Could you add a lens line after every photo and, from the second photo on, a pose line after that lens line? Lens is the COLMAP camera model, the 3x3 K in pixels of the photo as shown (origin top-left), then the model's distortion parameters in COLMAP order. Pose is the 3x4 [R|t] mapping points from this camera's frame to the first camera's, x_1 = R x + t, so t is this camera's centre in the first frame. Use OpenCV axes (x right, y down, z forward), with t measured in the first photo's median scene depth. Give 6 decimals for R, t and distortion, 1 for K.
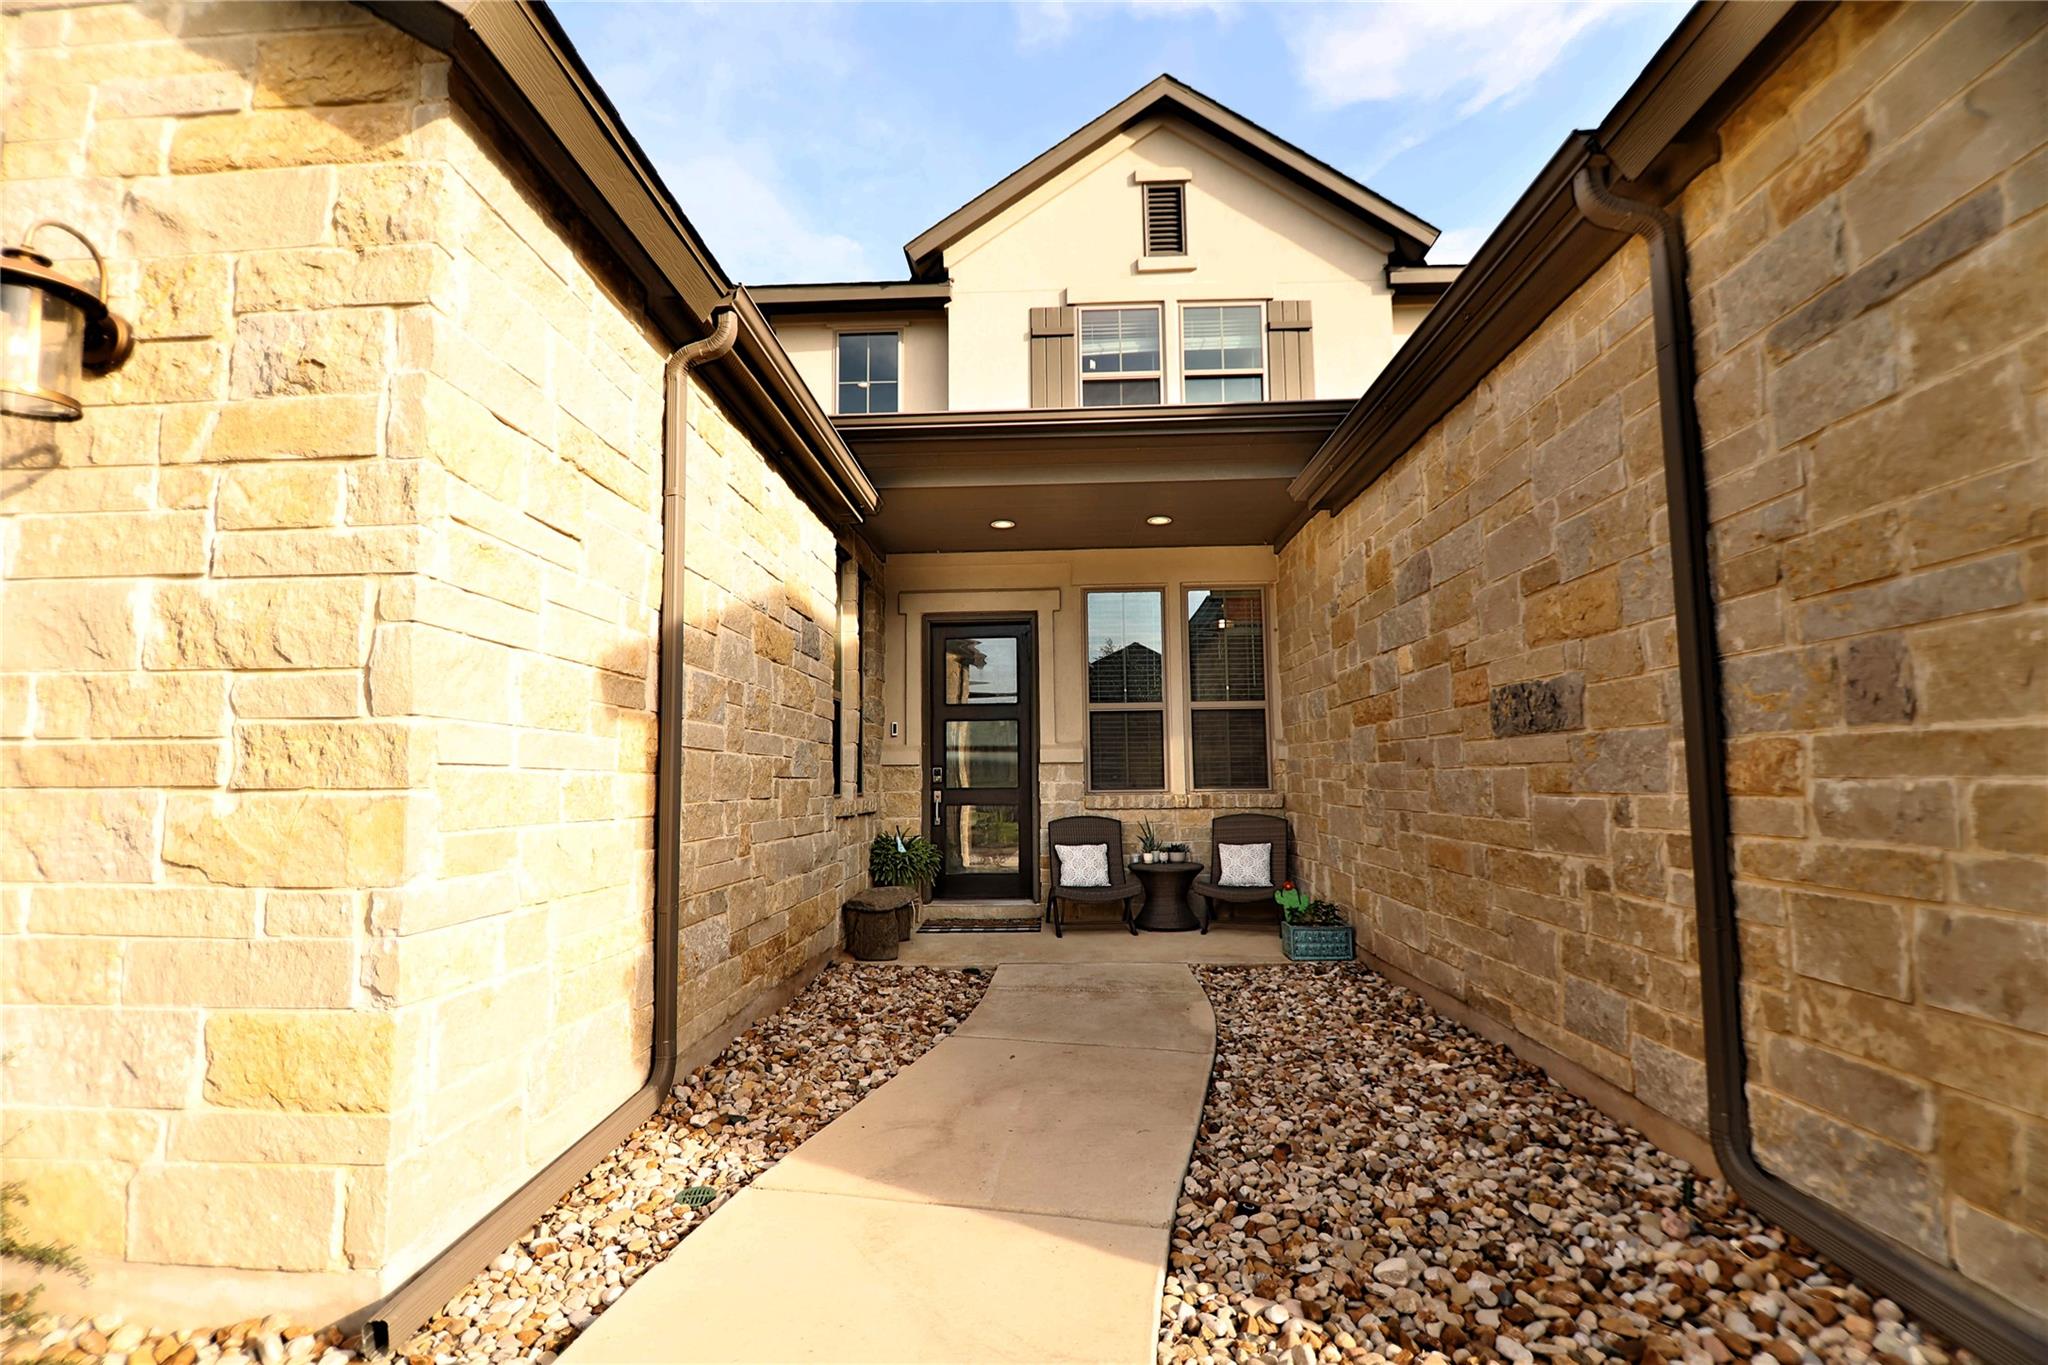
lens RADIAL K [[915.0, 0, 1035.4], [0, 915.0, 689.6], [0, 0, 1]] dist [0.003721, -0.014820]
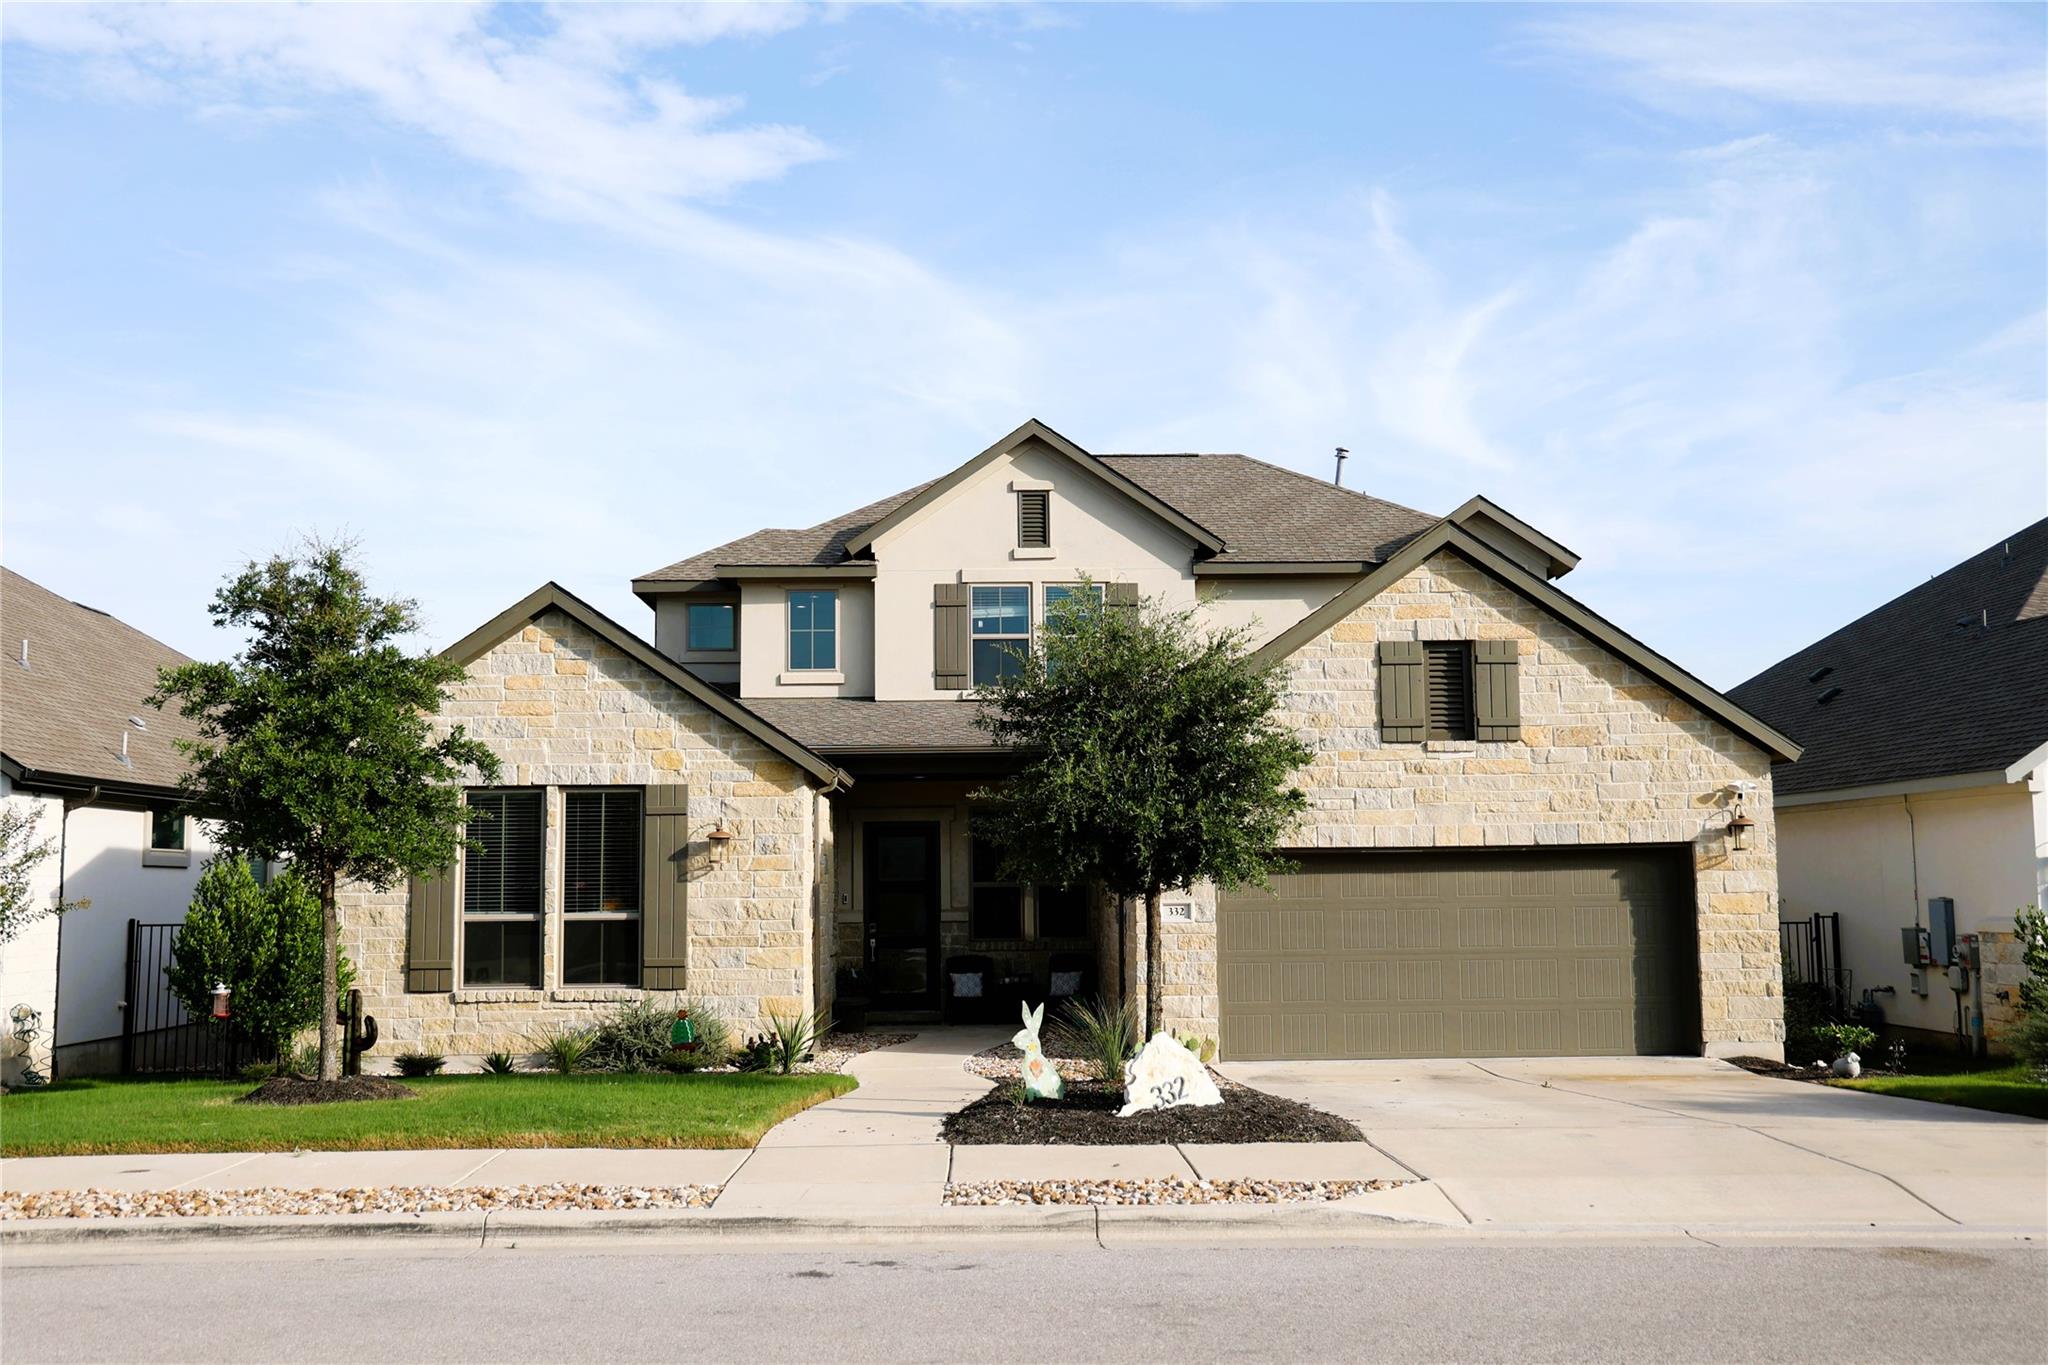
lens RADIAL K [[2045.8, 0, 1024.0], [0, 2045.8, 682.5], [0, 0, 1]] dist [0.000357, -0.000115]
pose [[0.998574, 0.006349, 0.053011, -0.035385], [-0.006347, 0.999980, -0.000211, -0.281628], [-0.053011, -0.000125, 0.998594, -2.145682]]
